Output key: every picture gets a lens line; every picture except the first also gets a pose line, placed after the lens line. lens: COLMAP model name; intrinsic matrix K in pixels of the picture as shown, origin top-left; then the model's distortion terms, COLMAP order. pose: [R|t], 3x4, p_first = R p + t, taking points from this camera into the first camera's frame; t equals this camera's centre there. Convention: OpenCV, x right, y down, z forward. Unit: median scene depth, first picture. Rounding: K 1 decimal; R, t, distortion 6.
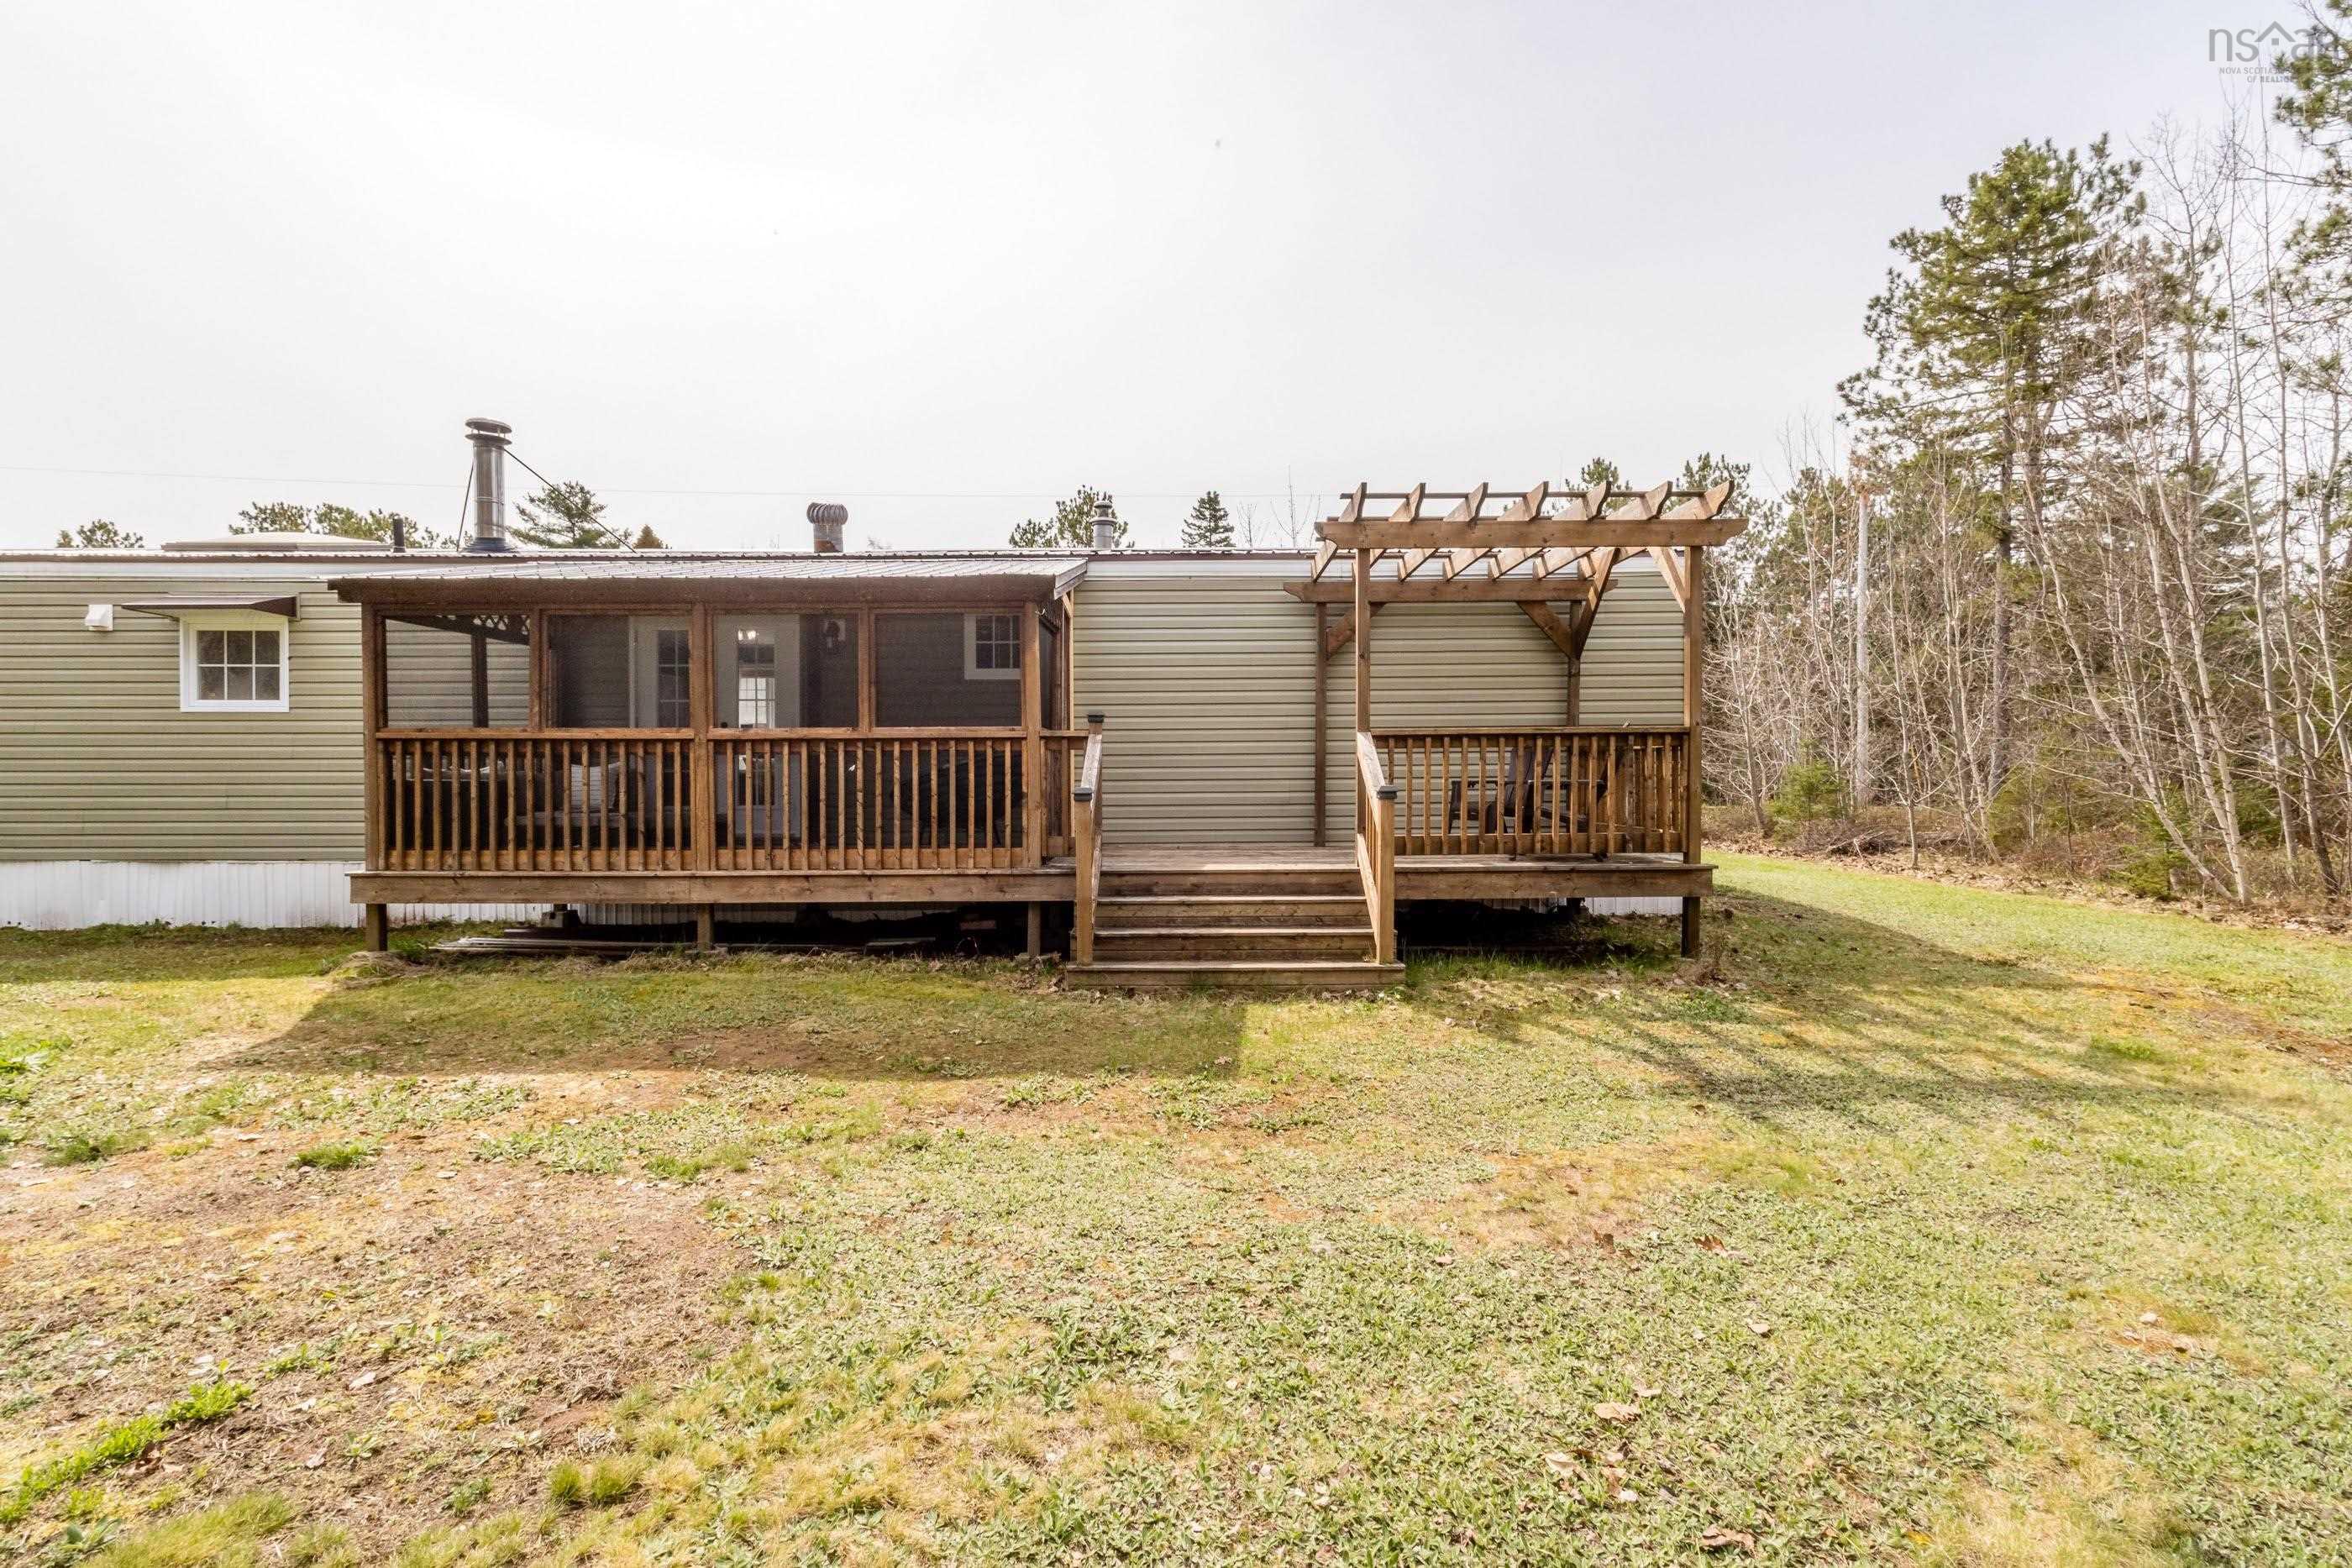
lens RADIAL K [[1079.0, 0, 1176.0], [0, 1079.0, 784.0], [0, 0, 1]] dist [0.002145, 0.001477]
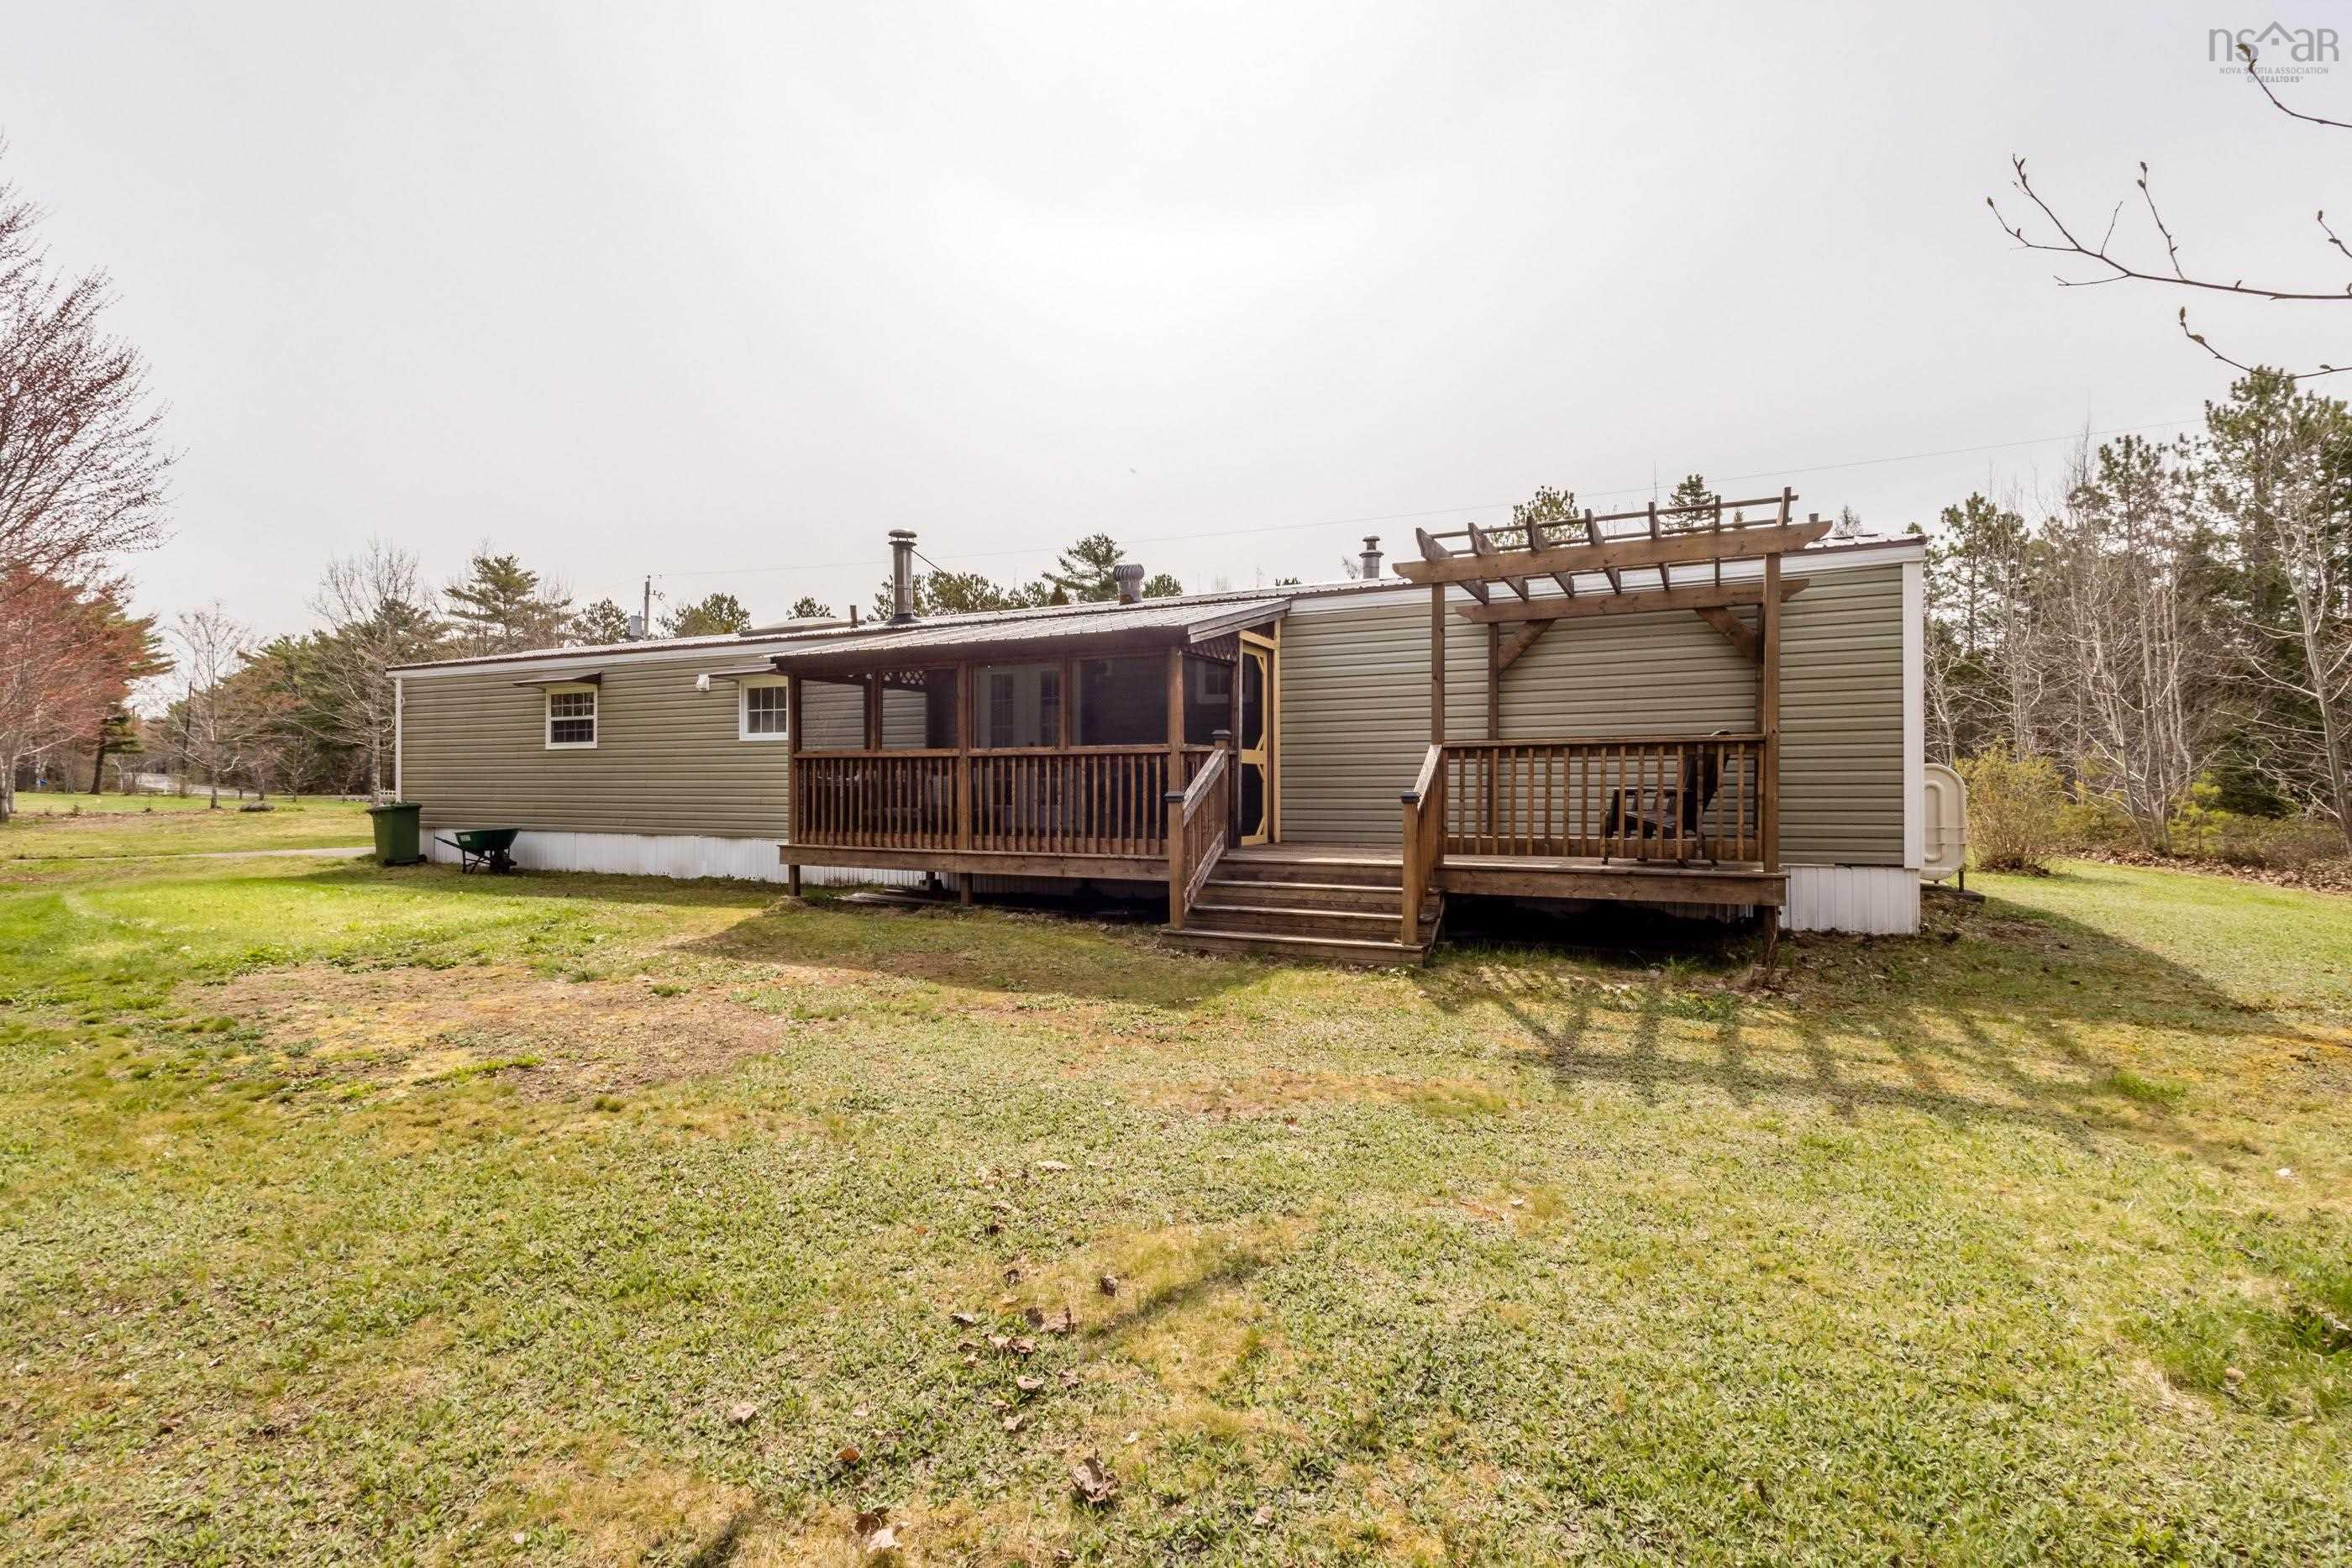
lens RADIAL K [[1079.0, 0, 1176.0], [0, 1079.0, 784.0], [0, 0, 1]] dist [0.002145, 0.001477]
pose [[0.893693, 0.001951, -0.448675, 0.431451], [-0.005286, 0.999967, -0.006181, 0.001510], [0.448648, 0.007895, 0.893673, -0.132420]]
